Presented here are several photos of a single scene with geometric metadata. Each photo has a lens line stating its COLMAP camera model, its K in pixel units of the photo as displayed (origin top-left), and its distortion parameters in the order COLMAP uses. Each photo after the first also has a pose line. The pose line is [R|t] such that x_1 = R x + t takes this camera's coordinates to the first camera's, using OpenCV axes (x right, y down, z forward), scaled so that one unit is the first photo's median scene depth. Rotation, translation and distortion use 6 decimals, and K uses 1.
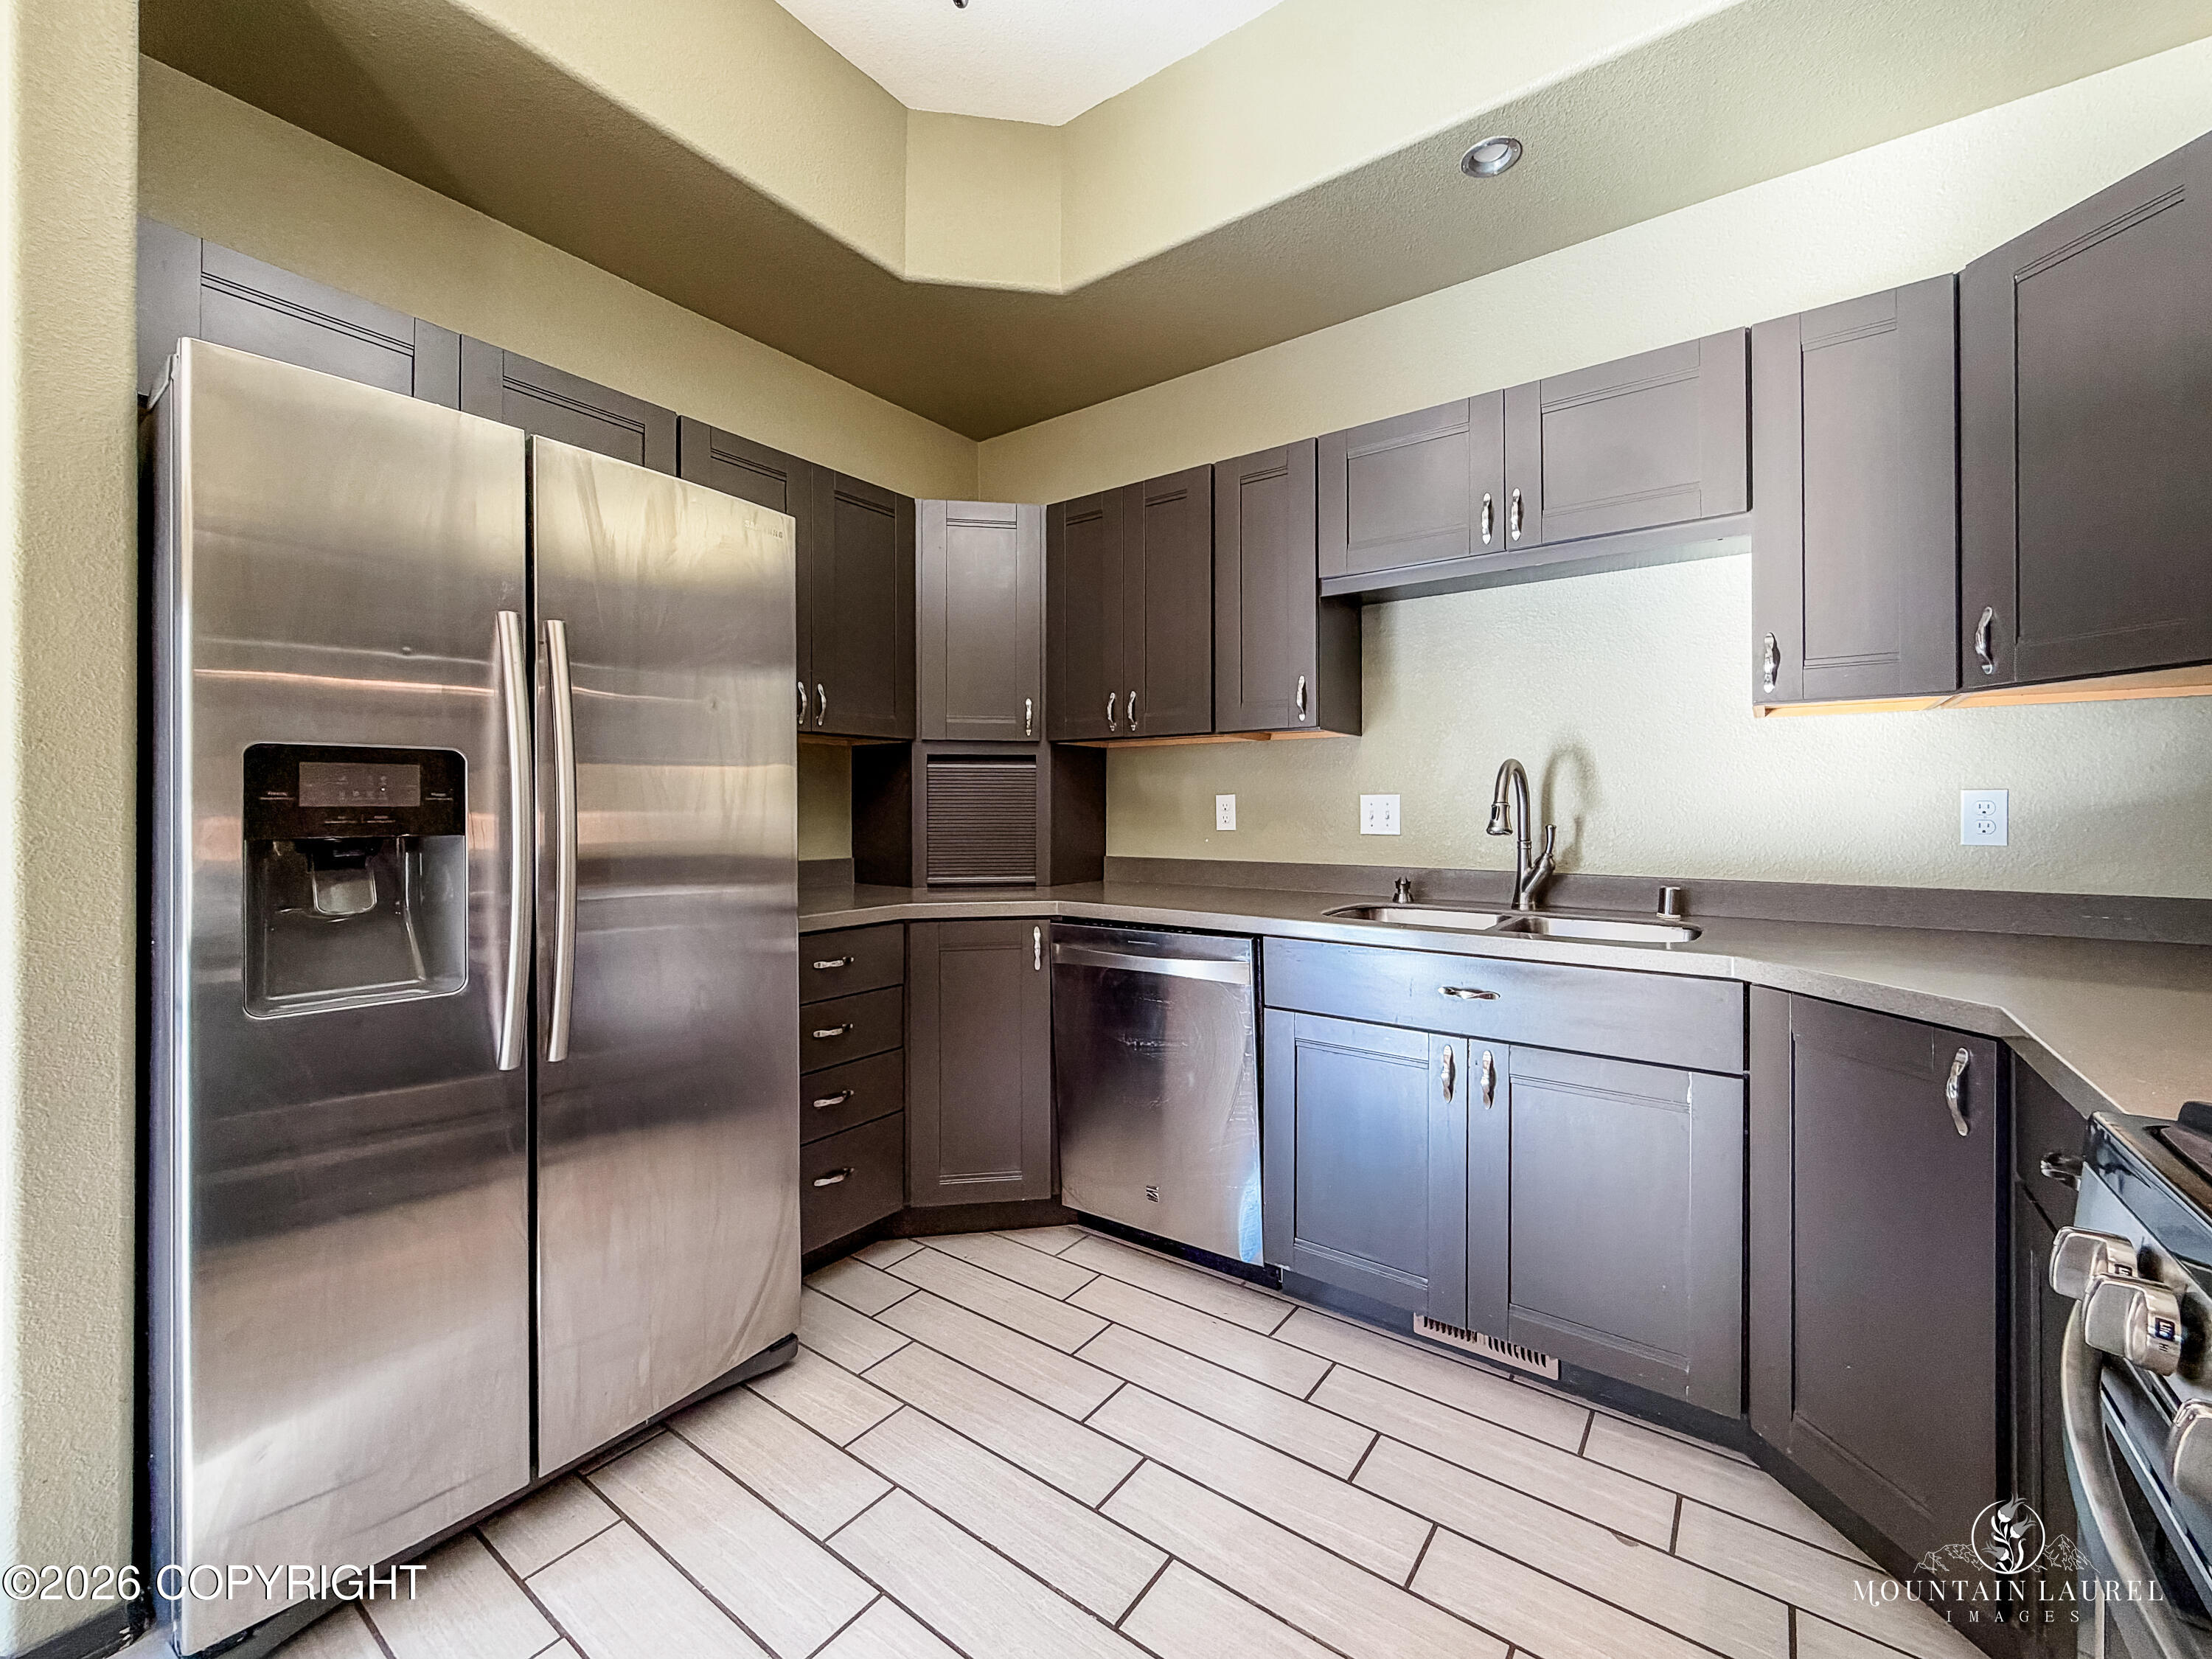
lens RADIAL K [[885.3, 0, 1091.8], [0, 885.3, 811.2], [0, 0, 1]] dist [-0.001513, 0.001056]
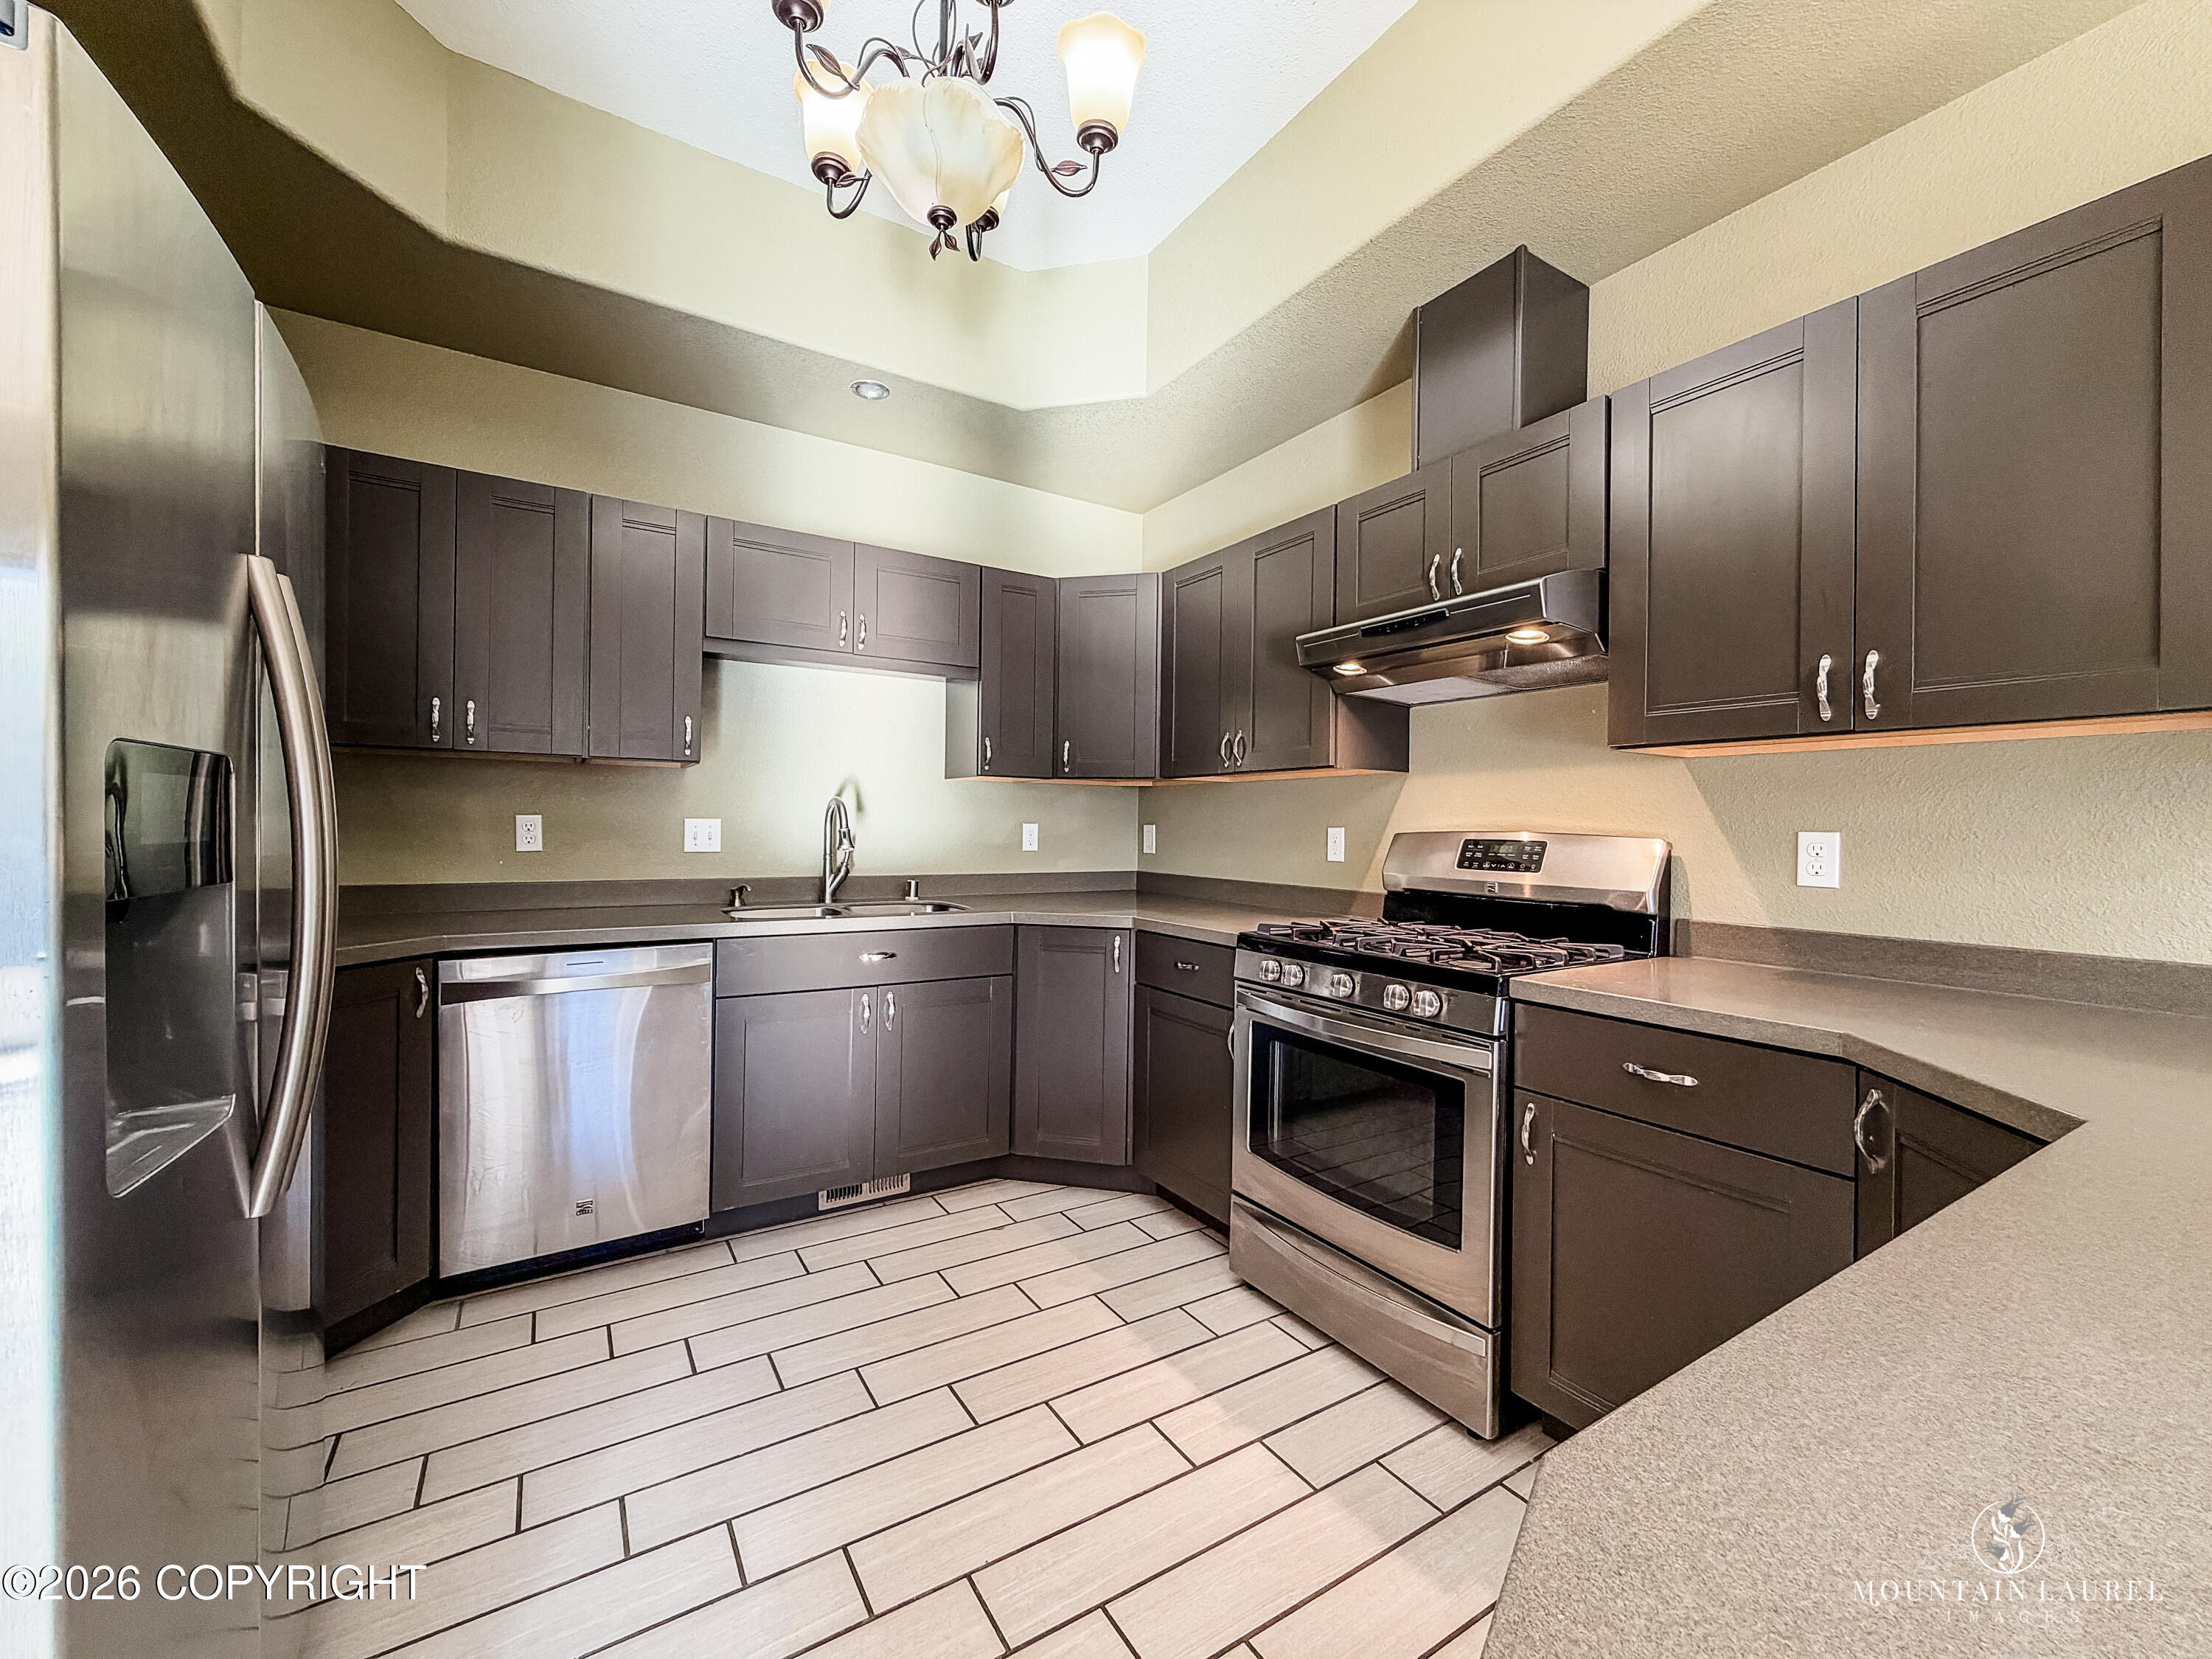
lens RADIAL K [[885.3, 0, 1081.6], [0, 885.3, 835.0], [0, 0, 1]] dist [-0.001513, 0.001056]
pose [[0.379179, -0.000797, 0.925323, -0.722124], [-0.012017, 0.999911, 0.005785, -0.011076], [-0.925245, -0.013313, 0.379136, 0.098229]]
